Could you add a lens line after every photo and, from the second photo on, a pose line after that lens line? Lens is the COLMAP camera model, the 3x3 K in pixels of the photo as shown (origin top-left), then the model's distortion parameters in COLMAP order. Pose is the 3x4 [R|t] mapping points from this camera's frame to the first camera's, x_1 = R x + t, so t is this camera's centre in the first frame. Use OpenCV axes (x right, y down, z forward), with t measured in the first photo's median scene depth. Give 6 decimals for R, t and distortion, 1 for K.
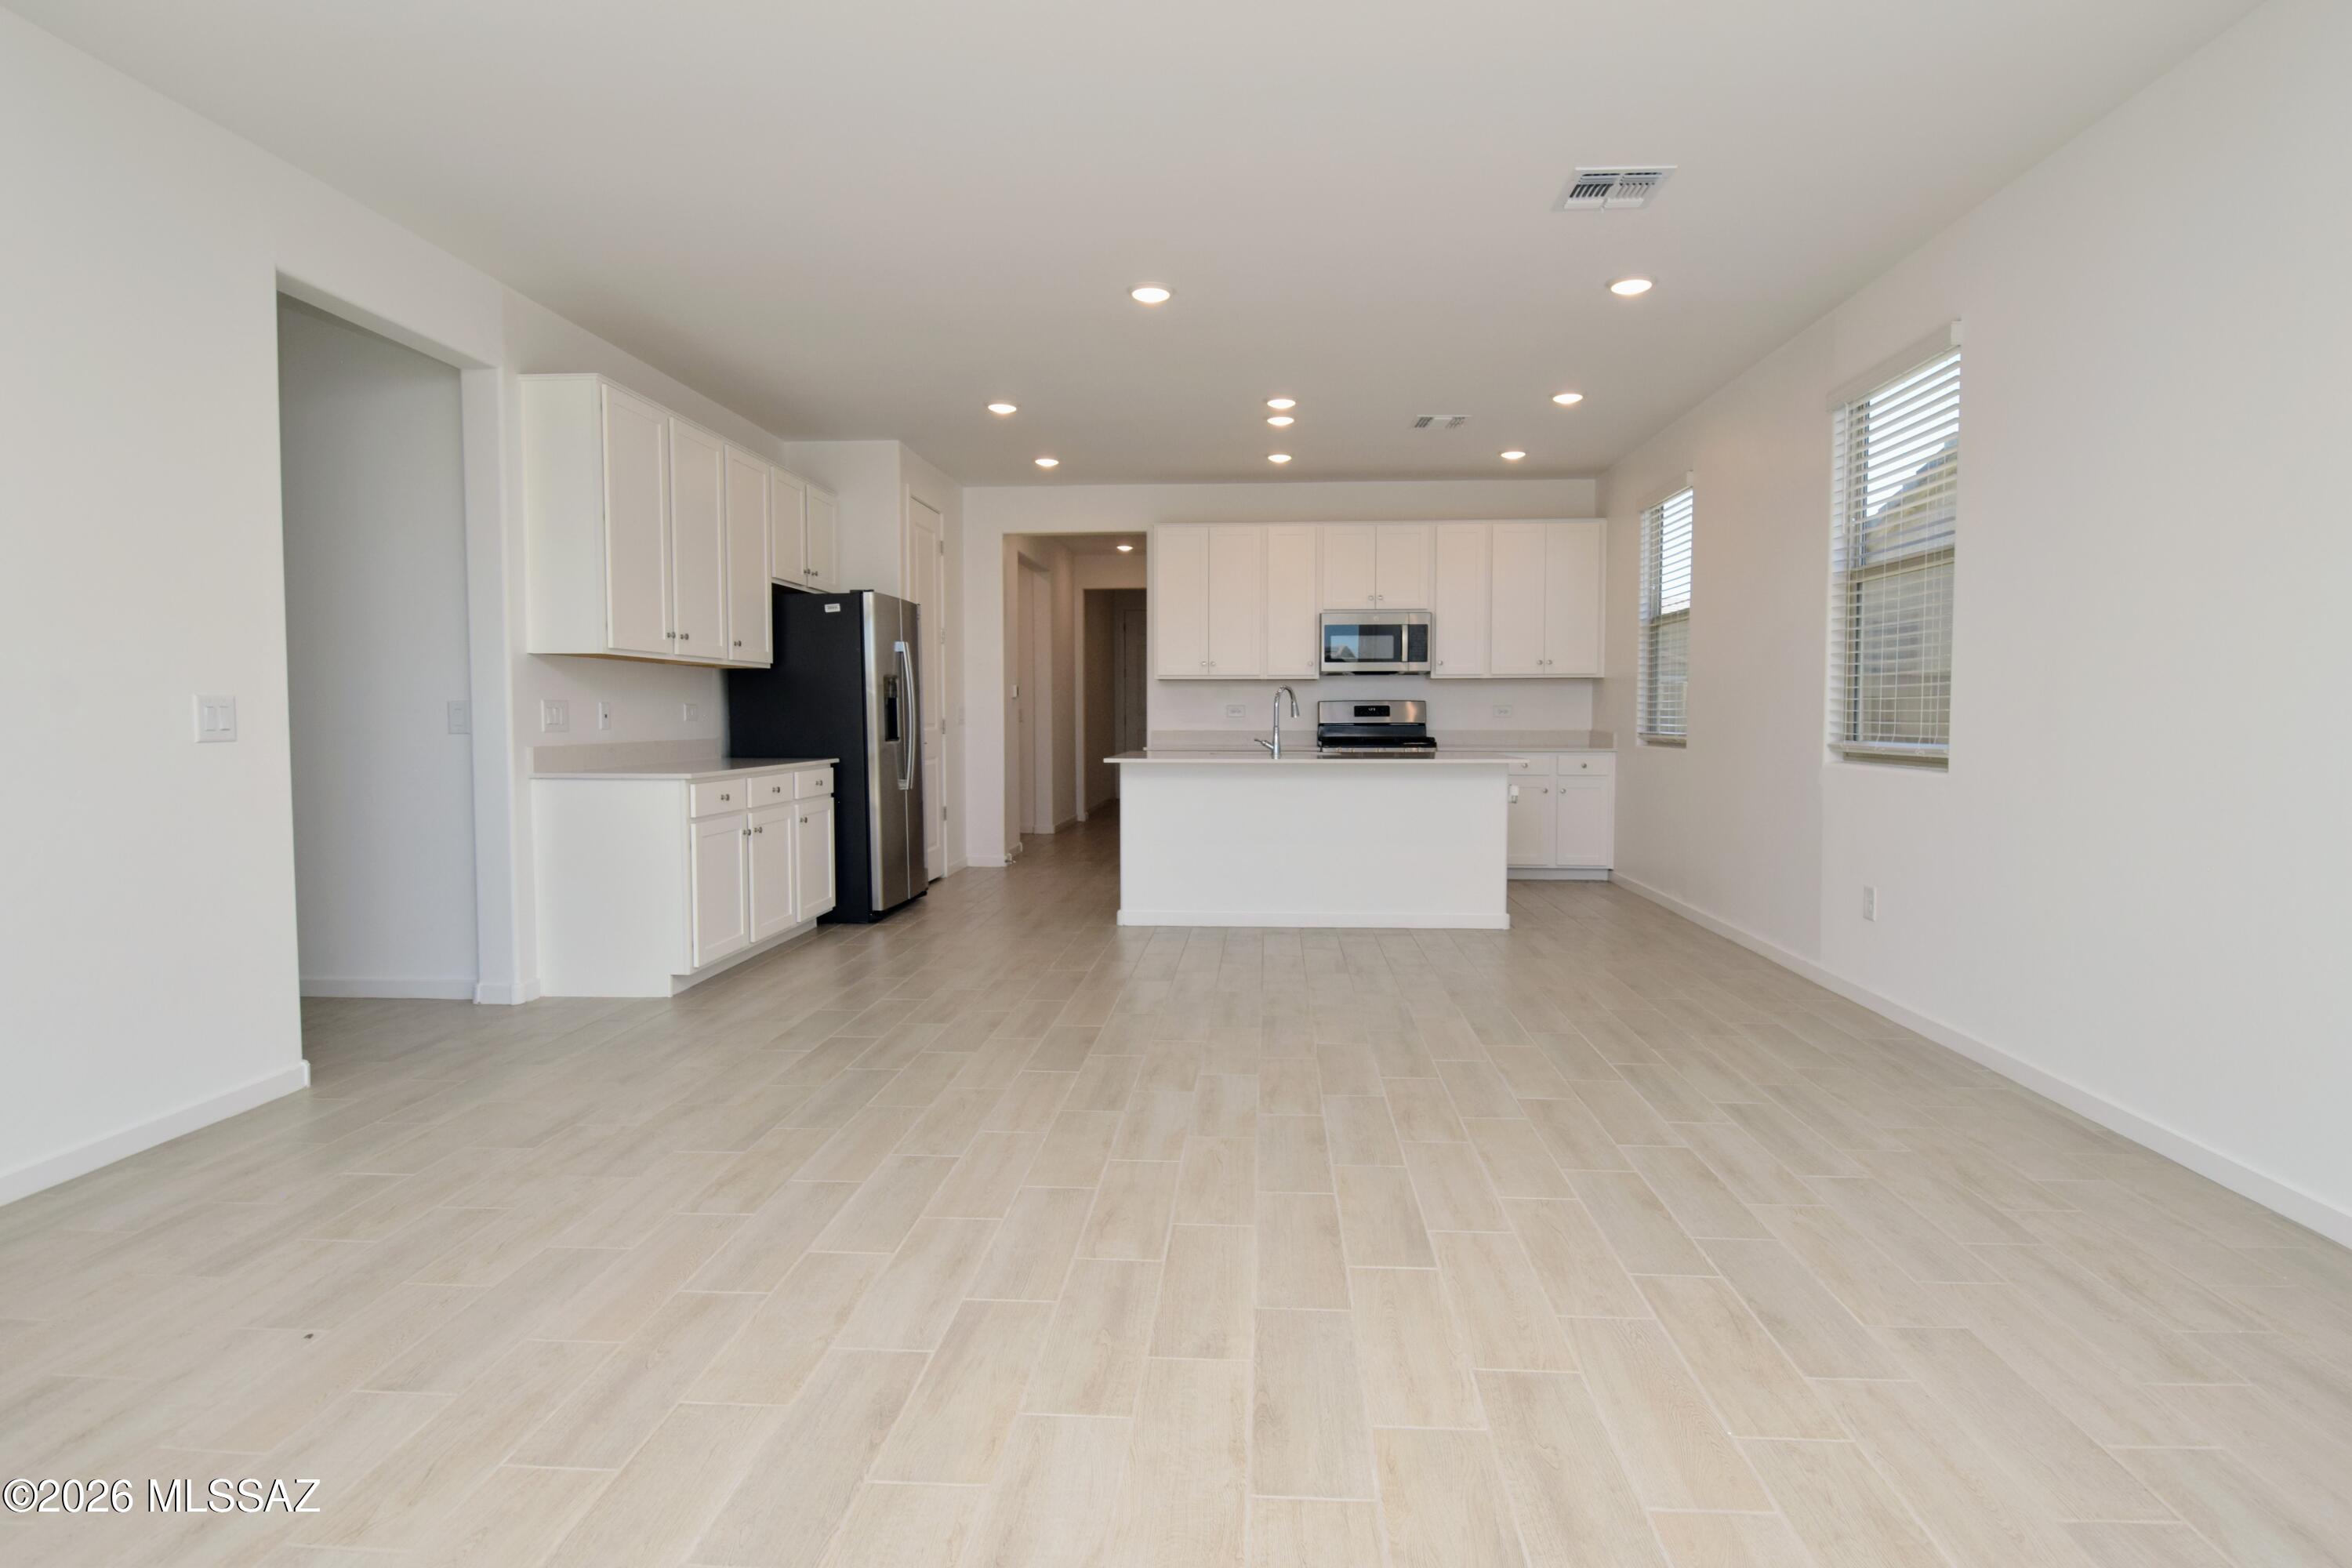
lens RADIAL K [[1224.7, 0, 1203.8], [0, 1224.7, 773.2], [0, 0, 1]] dist [0.024222, -0.028703]
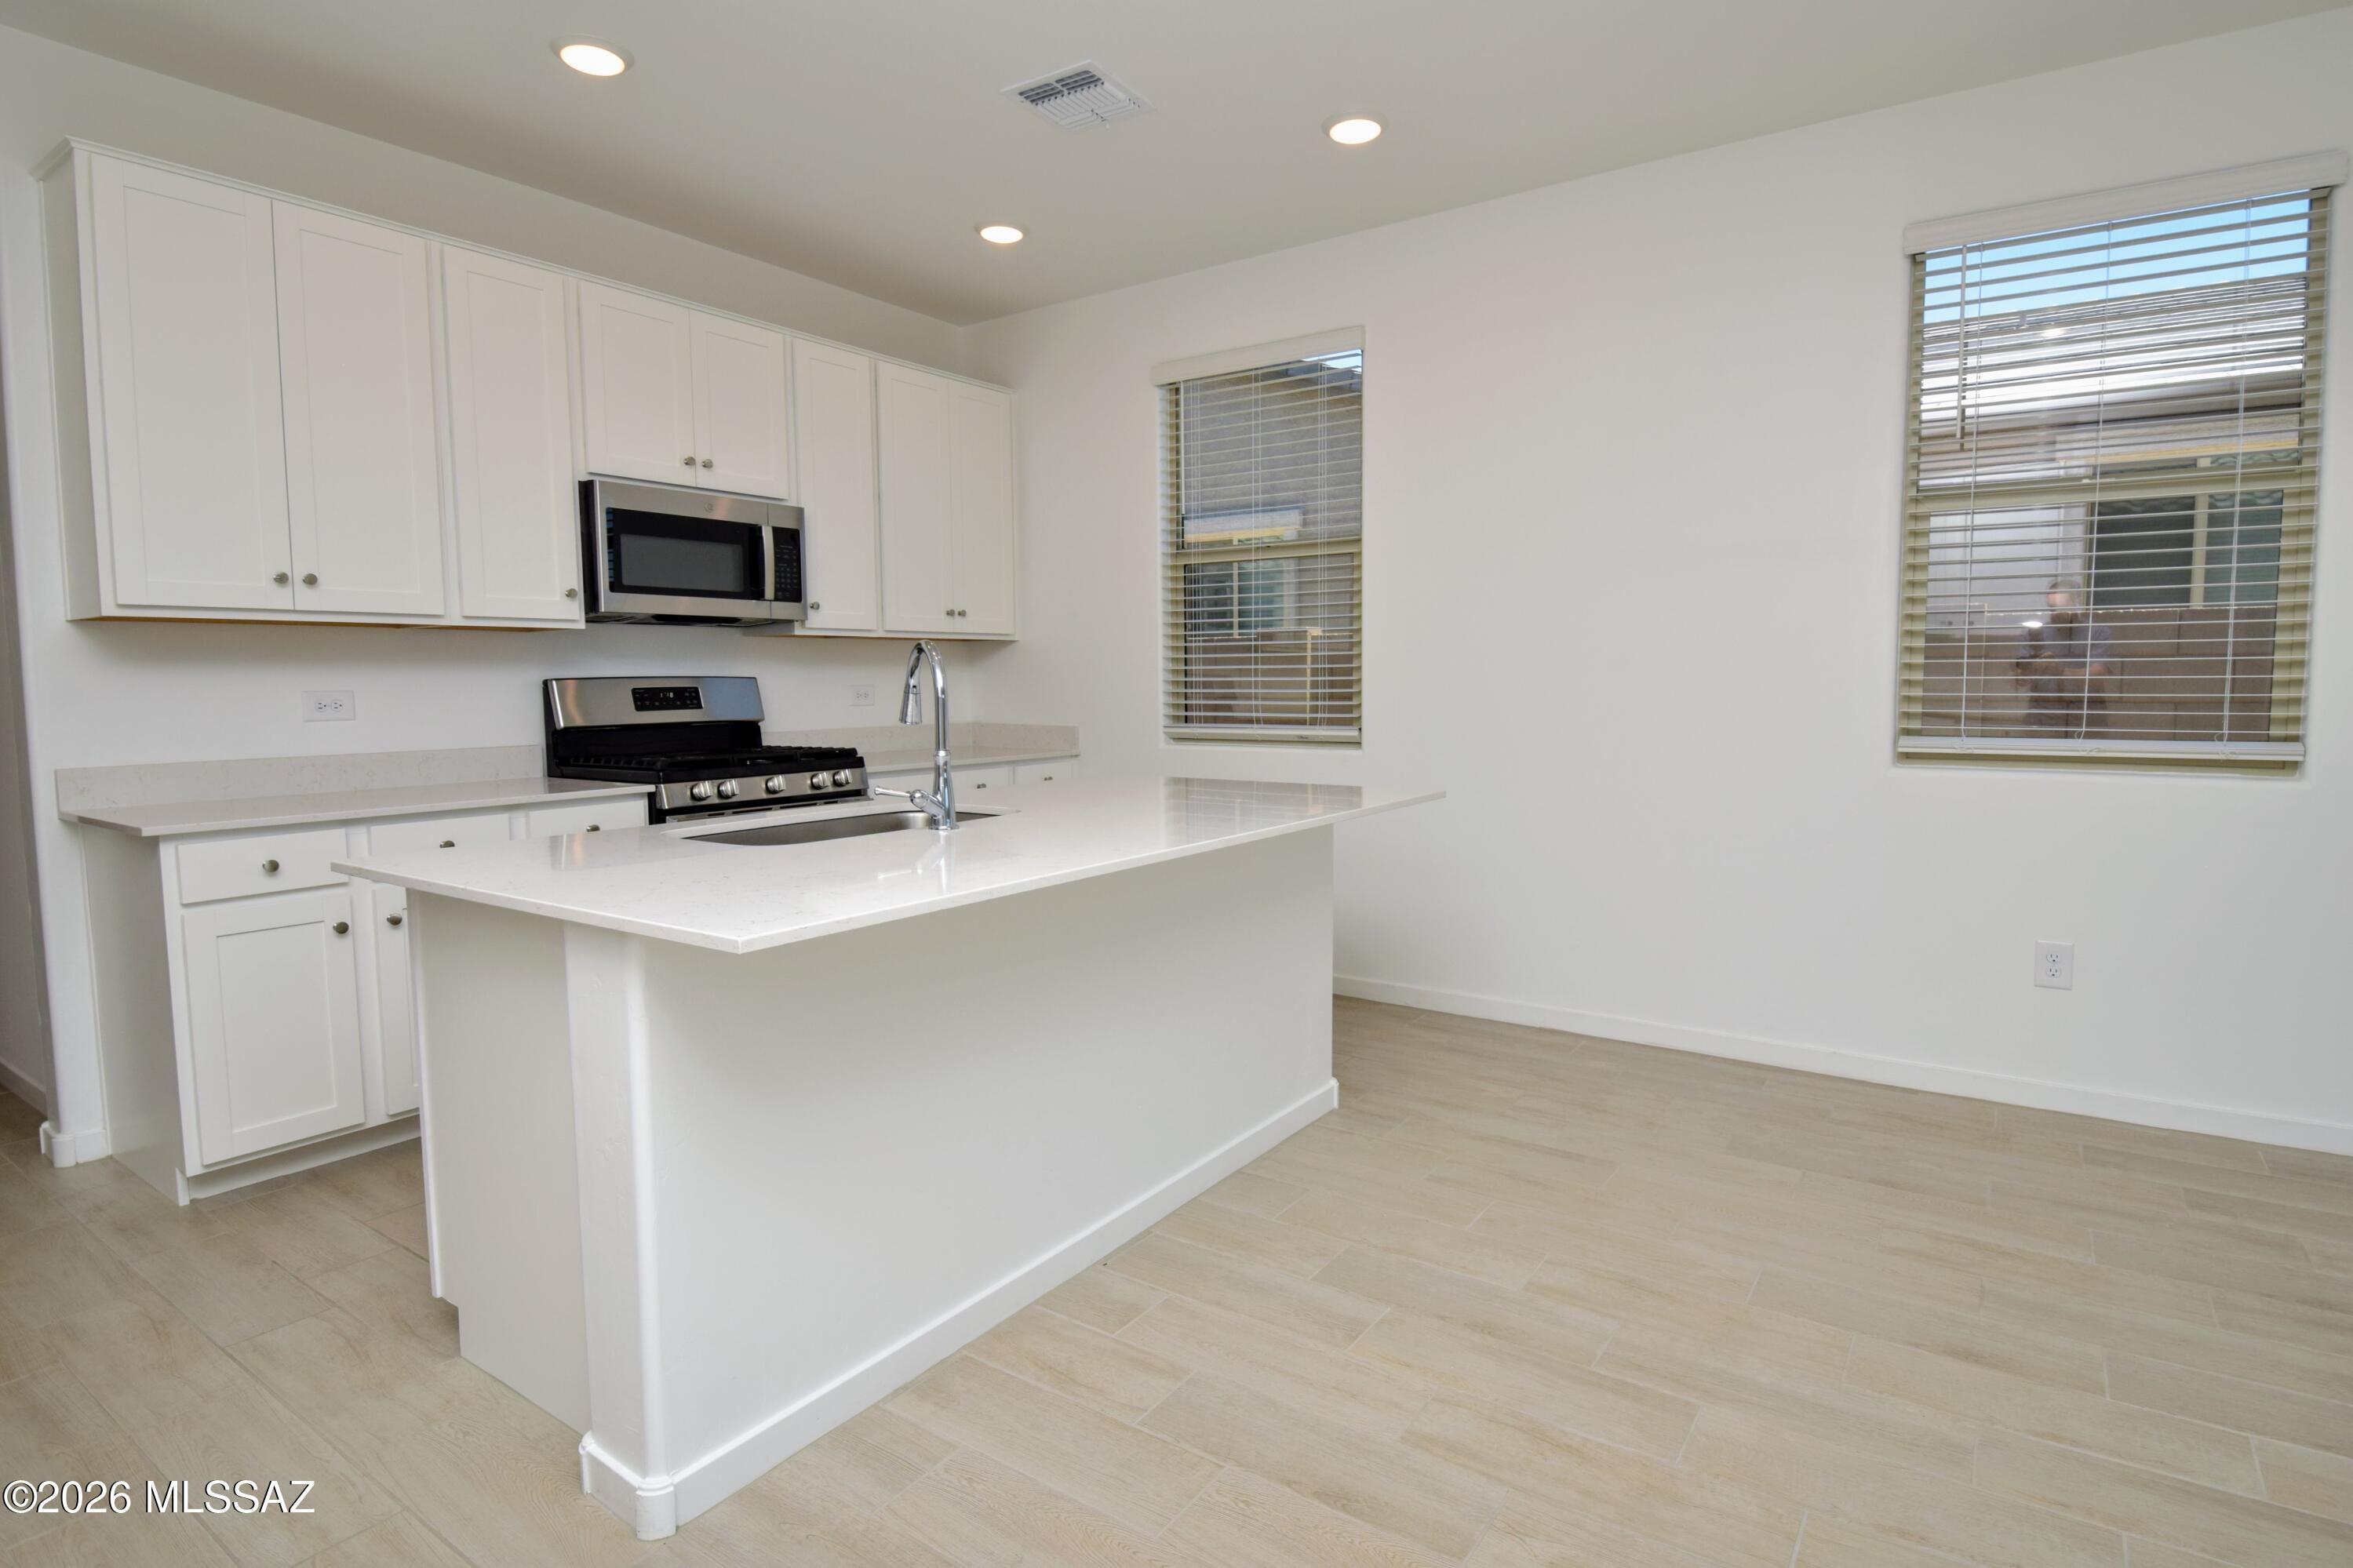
lens RADIAL K [[1191.4, 0, 1205.3], [0, 1191.4, 774.2], [0, 0, 1]] dist [0.021172, -0.026335]
pose [[0.515968, -0.073949, 0.853410, -0.212424], [0.049898, 0.997170, 0.056237, -0.048582], [-0.855154, 0.013567, 0.518197, 0.754602]]
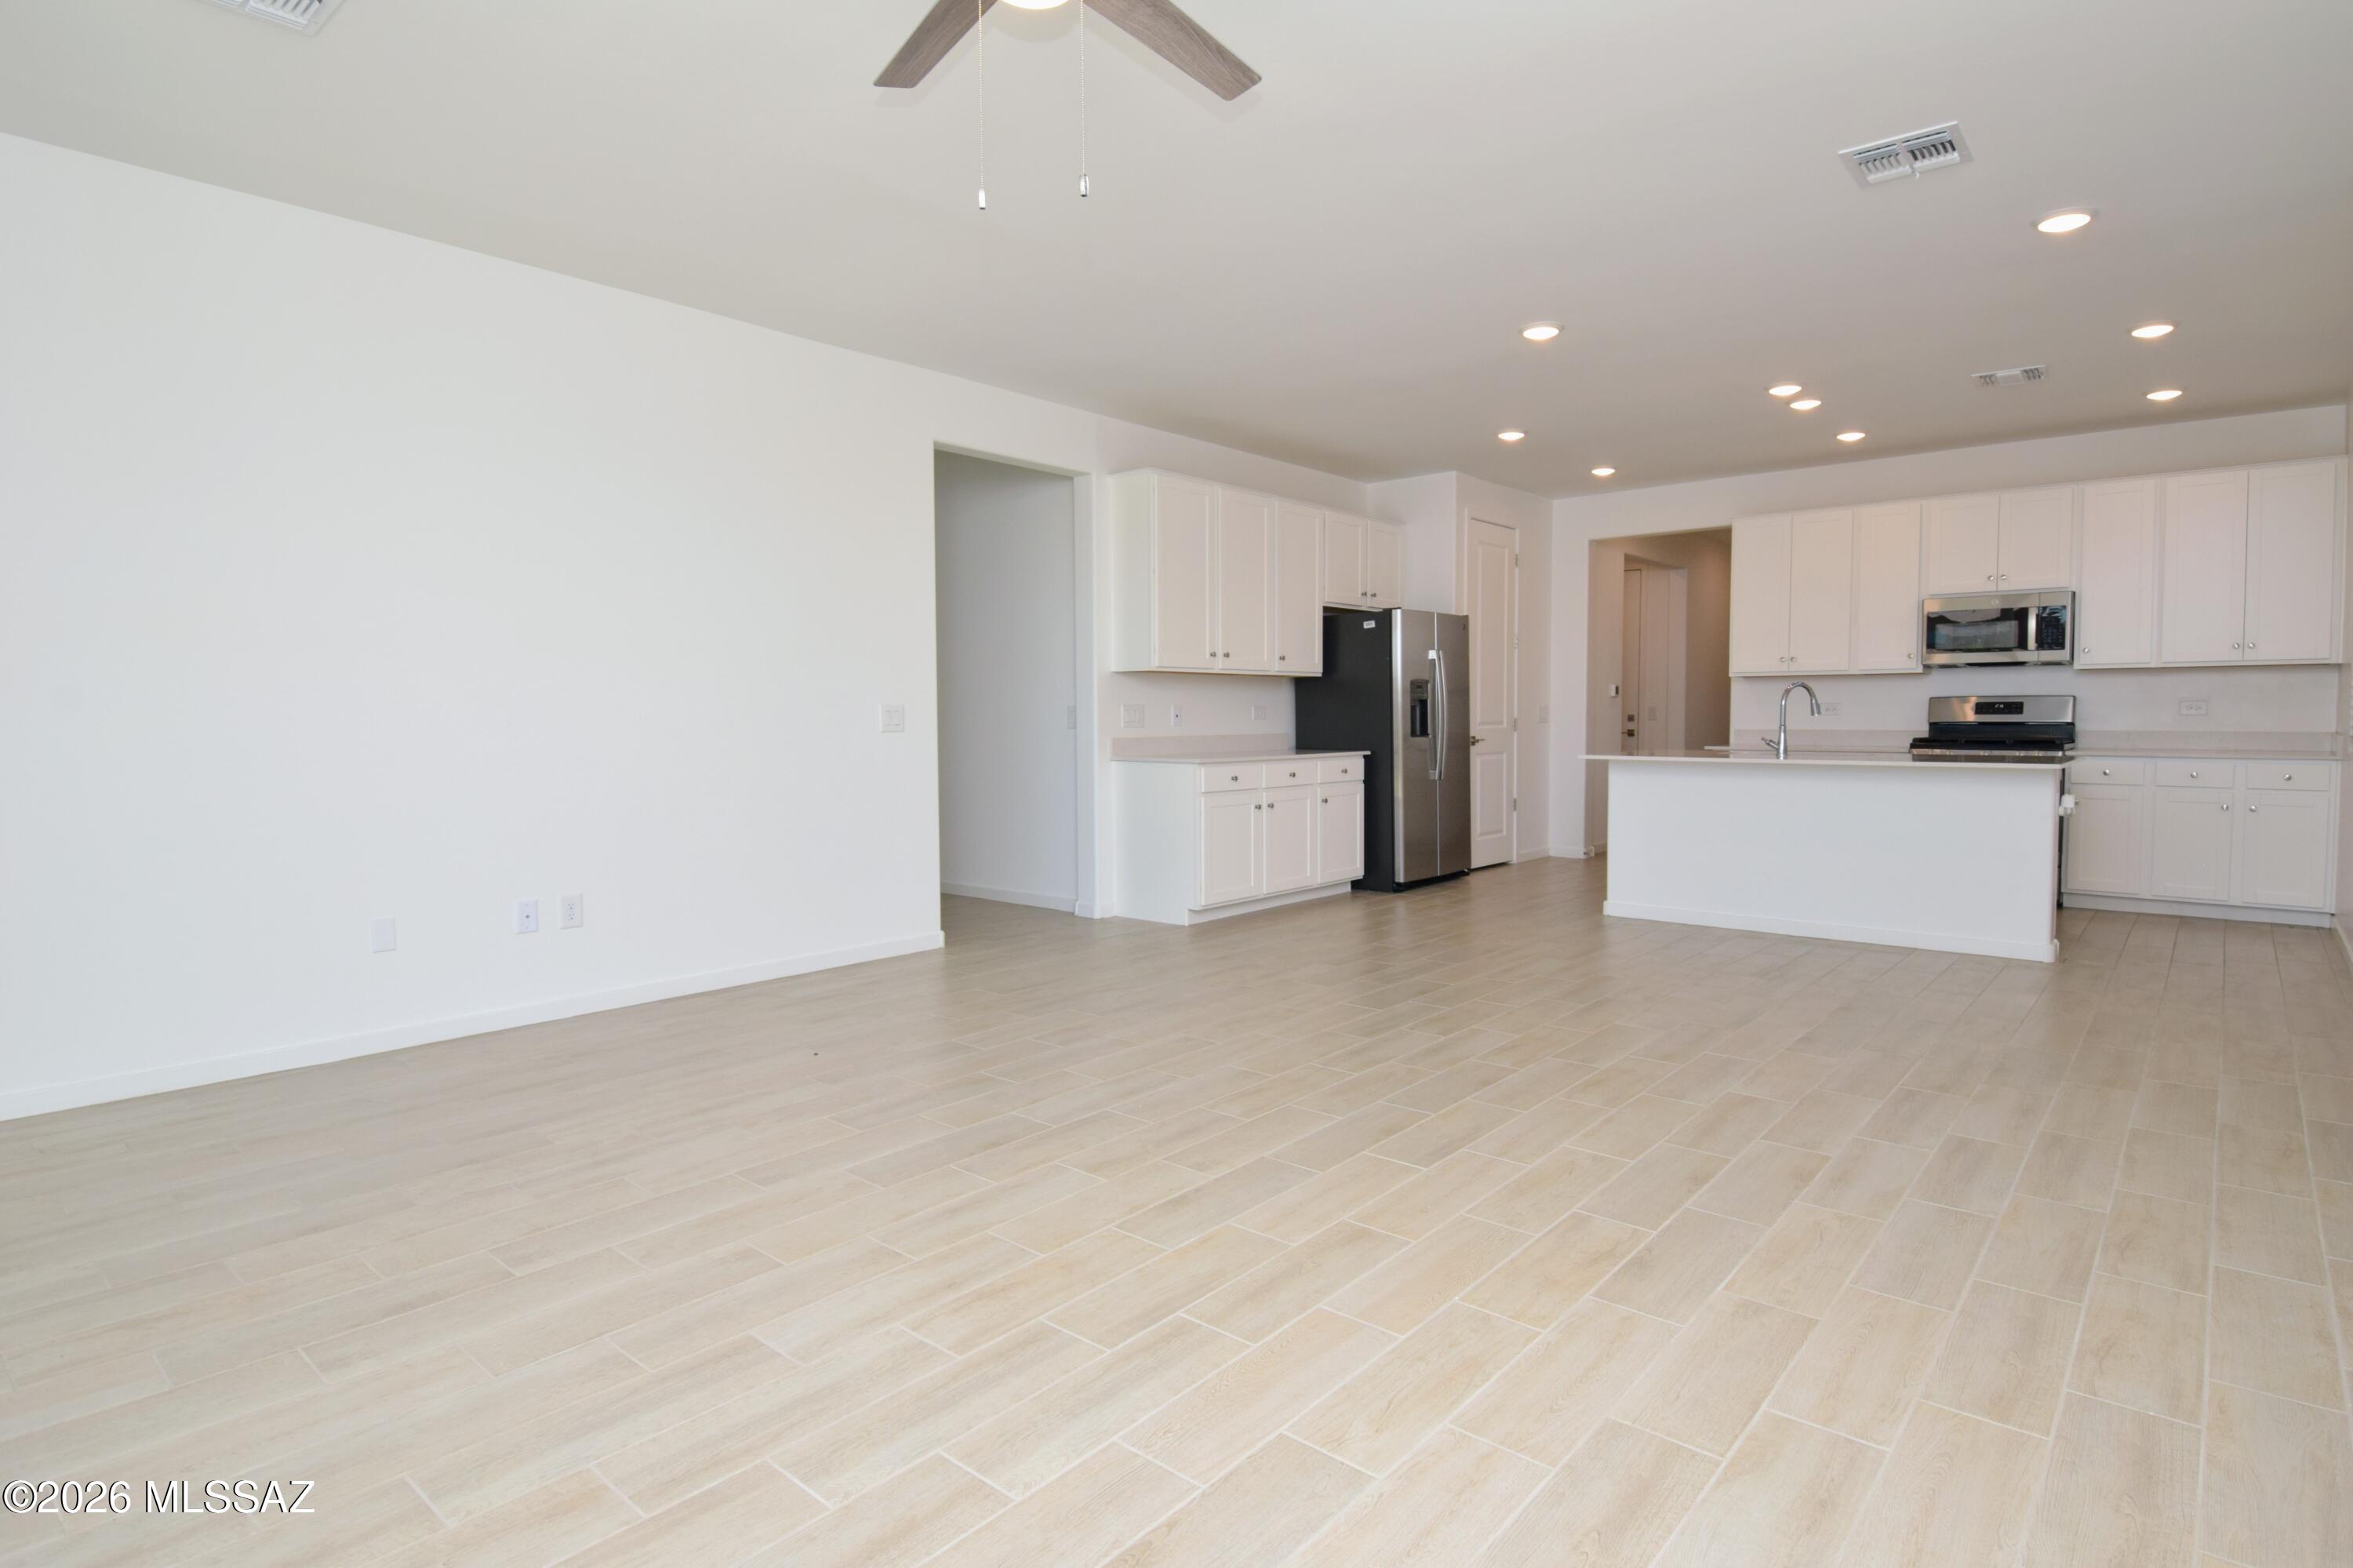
lens RADIAL K [[1225.3, 0, 1204.3], [0, 1225.3, 773.2], [0, 0, 1]] dist [0.024222, -0.028703]
pose [[0.798428, 0.027138, -0.601479, 0.282369], [-0.026104, 0.999605, 0.010450, 0.001196], [0.601524, 0.007357, 0.798821, -0.042040]]
